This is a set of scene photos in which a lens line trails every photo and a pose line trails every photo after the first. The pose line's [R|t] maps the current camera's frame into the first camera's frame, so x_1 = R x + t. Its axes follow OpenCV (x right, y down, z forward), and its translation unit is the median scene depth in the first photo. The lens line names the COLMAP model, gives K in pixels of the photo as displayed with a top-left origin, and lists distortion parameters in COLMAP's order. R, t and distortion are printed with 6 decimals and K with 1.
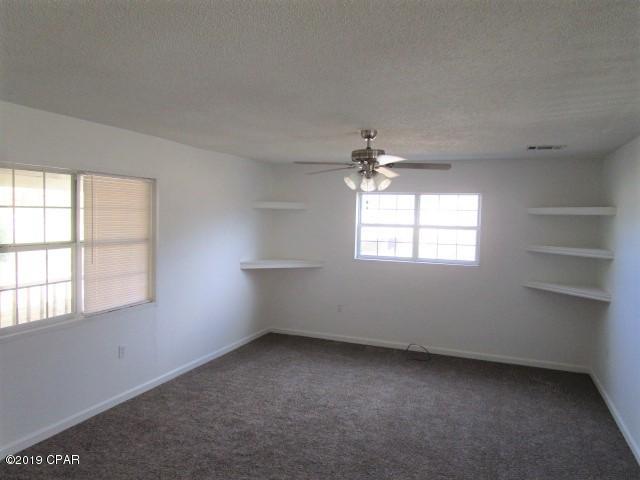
lens RADIAL K [[454.4, 0, 316.5], [0, 454.4, 237.1], [0, 0, 1]] dist [-0.027419, 0.005048]
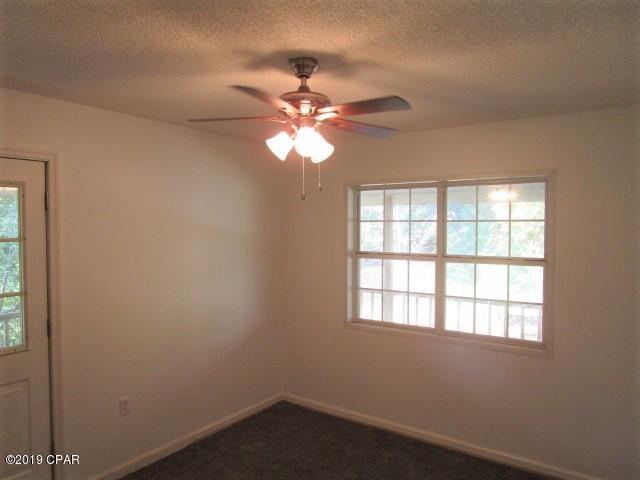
lens RADIAL K [[454.4, 0, 316.5], [0, 454.4, 237.1], [0, 0, 1]] dist [-0.027419, 0.005048]
pose [[-0.232177, 0.005286, -0.972659, 0.391363], [-0.056019, 0.998253, 0.018797, -0.027147], [0.971059, 0.058851, -0.231475, 0.798202]]
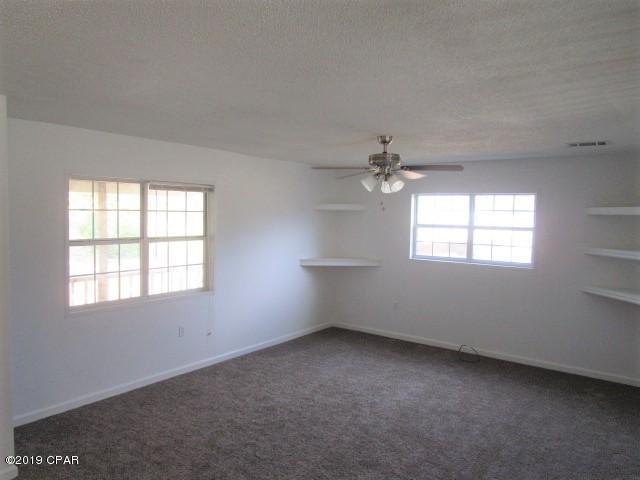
lens RADIAL K [[454.4, 0, 316.5], [0, 454.4, 237.1], [0, 0, 1]] dist [-0.027419, 0.005048]
pose [[0.967442, 0.008817, -0.252938, 0.190004], [-0.009894, 0.999947, -0.002986, 0.005708], [0.252898, 0.005391, 0.967478, -0.057533]]
